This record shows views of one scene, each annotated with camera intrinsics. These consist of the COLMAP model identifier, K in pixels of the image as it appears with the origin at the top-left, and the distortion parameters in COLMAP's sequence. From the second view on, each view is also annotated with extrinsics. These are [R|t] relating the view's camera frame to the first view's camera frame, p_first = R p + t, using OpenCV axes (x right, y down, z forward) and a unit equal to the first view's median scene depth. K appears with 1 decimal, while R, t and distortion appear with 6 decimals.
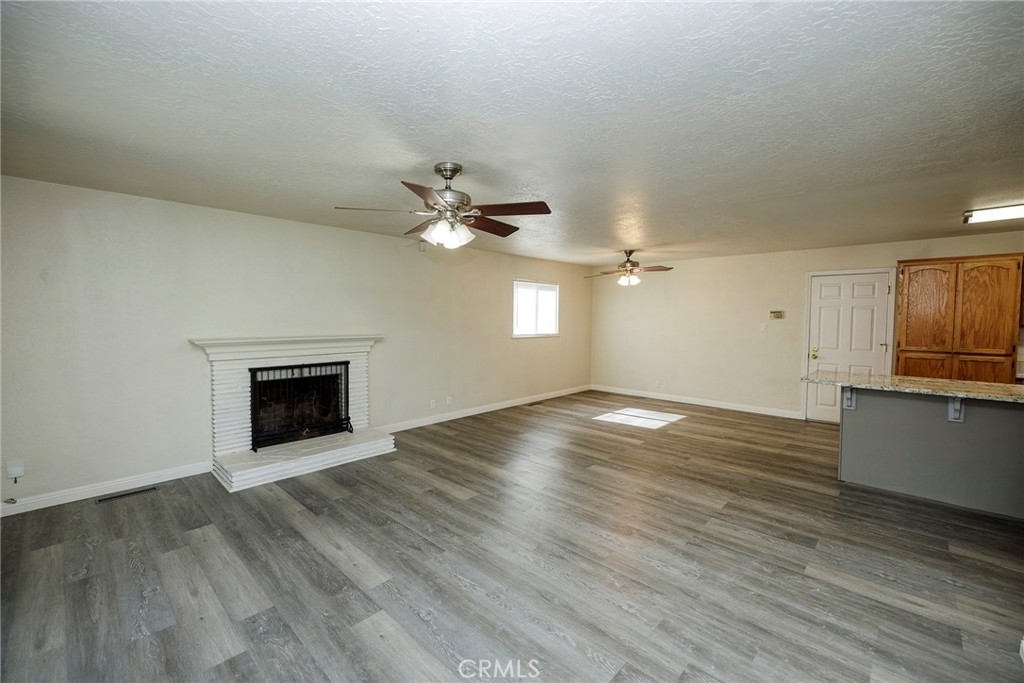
lens RADIAL K [[427.9, 0, 506.5], [0, 427.9, 337.4], [0, 0, 1]] dist [0.001254, -0.000362]
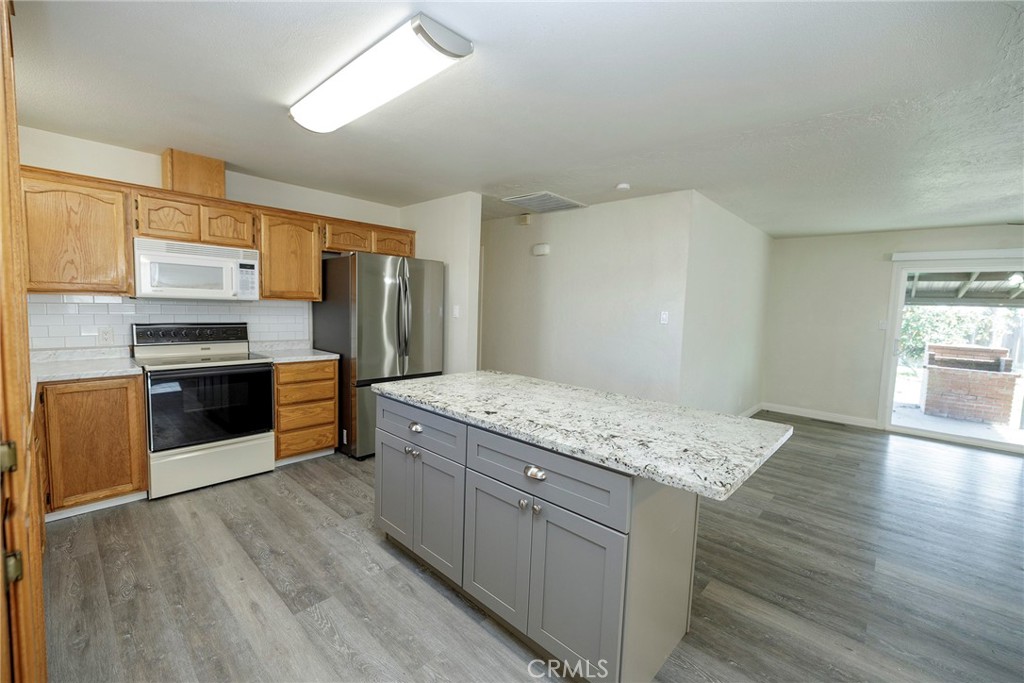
lens RADIAL K [[427.9, 0, 506.1], [0, 427.9, 338.5], [0, 0, 1]] dist [0.001254, -0.000362]
pose [[-0.999178, -0.036879, -0.016828, 0.911826], [-0.038743, 0.990915, 0.128790, -0.044150], [0.011926, 0.129336, -0.991529, 1.306048]]
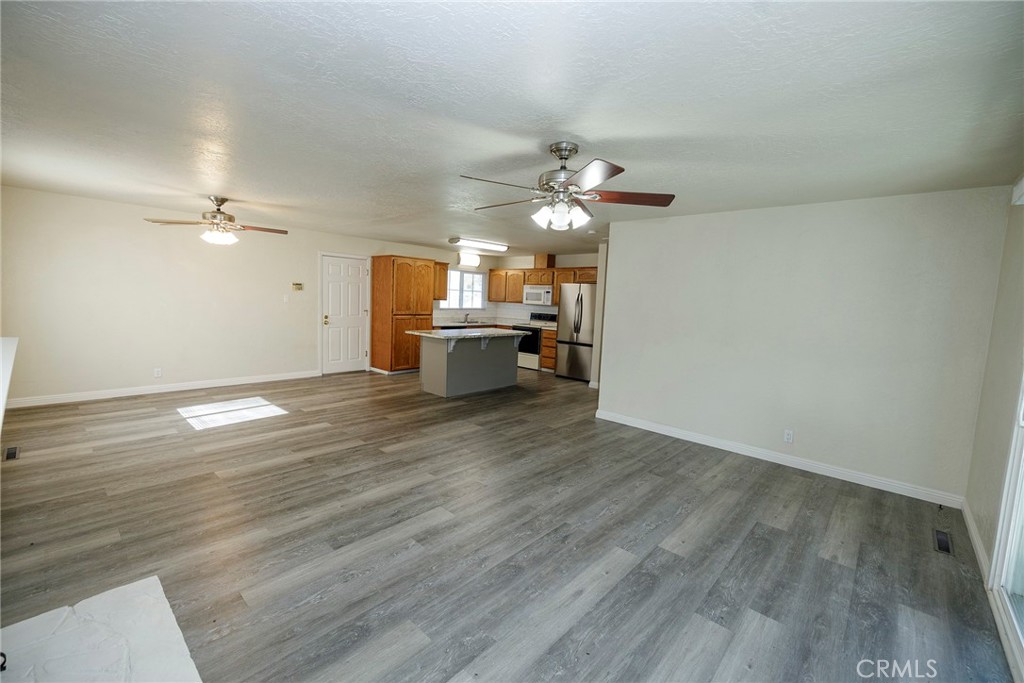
lens RADIAL K [[427.9, 0, 509.4], [0, 427.9, 339.6], [0, 0, 1]] dist [0.001254, -0.000362]
pose [[-0.026140, -0.101855, 0.994456, -0.722588], [0.005977, 0.994762, 0.102044, -0.039897], [-0.999640, 0.008611, -0.025395, 0.729253]]
